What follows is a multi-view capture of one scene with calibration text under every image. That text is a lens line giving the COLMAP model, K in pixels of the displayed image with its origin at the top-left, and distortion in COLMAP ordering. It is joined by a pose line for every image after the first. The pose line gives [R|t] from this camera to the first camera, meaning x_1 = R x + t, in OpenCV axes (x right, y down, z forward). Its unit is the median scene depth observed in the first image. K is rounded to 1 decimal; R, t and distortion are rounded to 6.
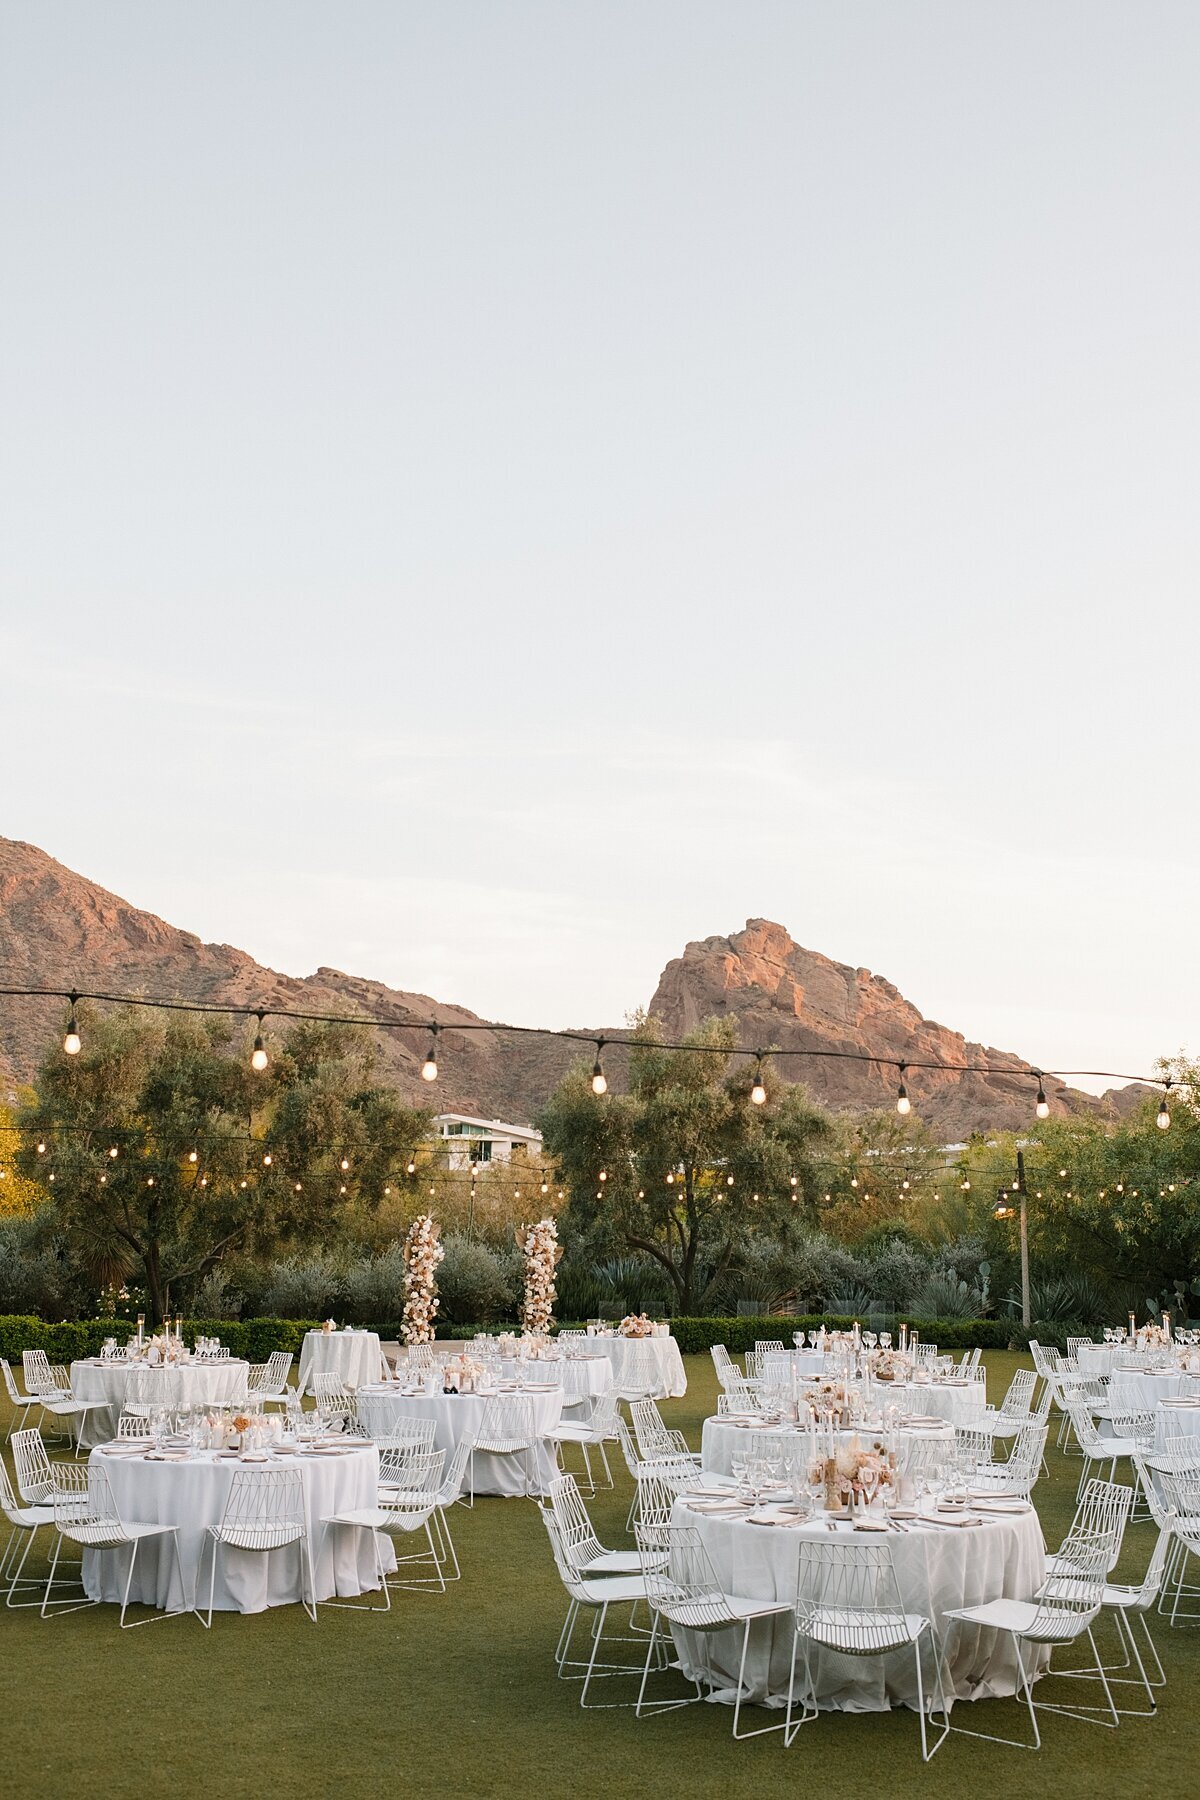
lens RADIAL K [[1845.5, 0, 601.2], [0, 1845.5, 900.8], [0, 0, 1]] dist [-0.026917, 0.000000]
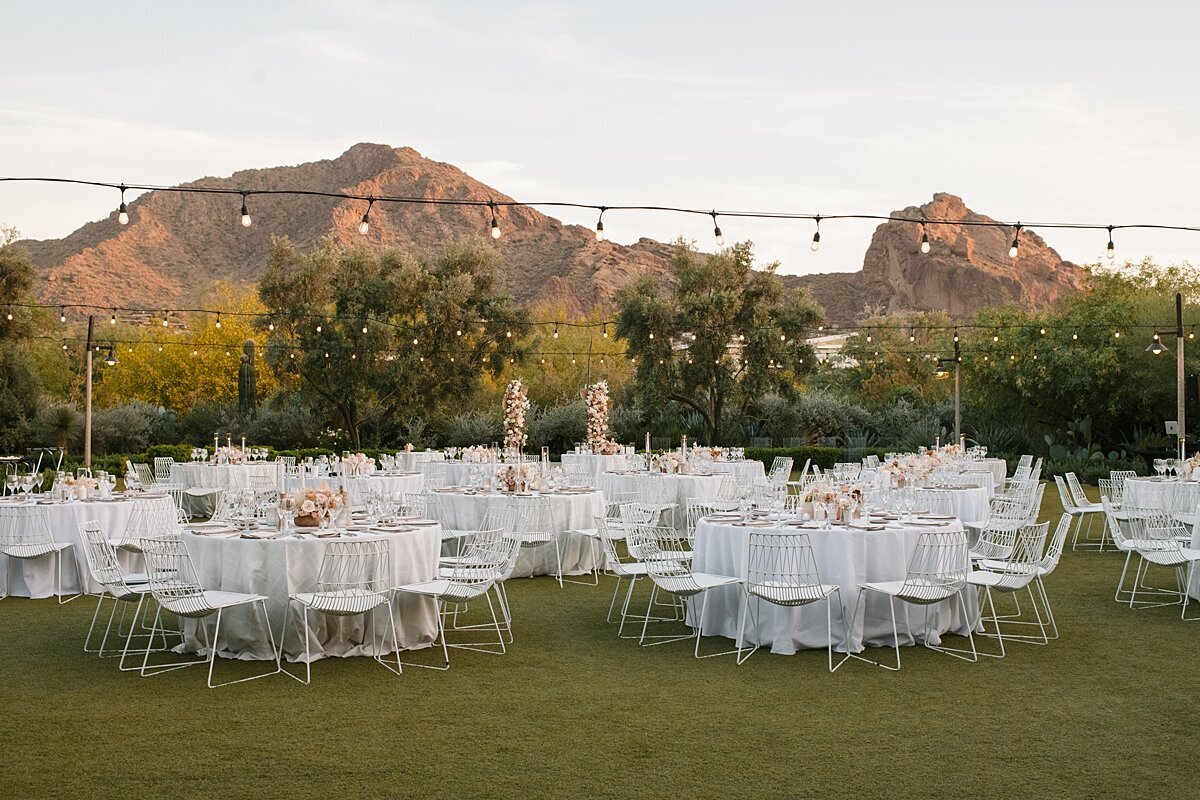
lens RADIAL K [[1230.3, 0, 599.9], [0, 1230.3, 398.6], [0, 0, 1]] dist [-0.026917, 0.000000]
pose [[0.980687, -0.010737, -0.195287, 0.114381], [0.043047, 0.985856, 0.161973, 0.018591], [0.190786, -0.167251, 0.967279, 0.030498]]
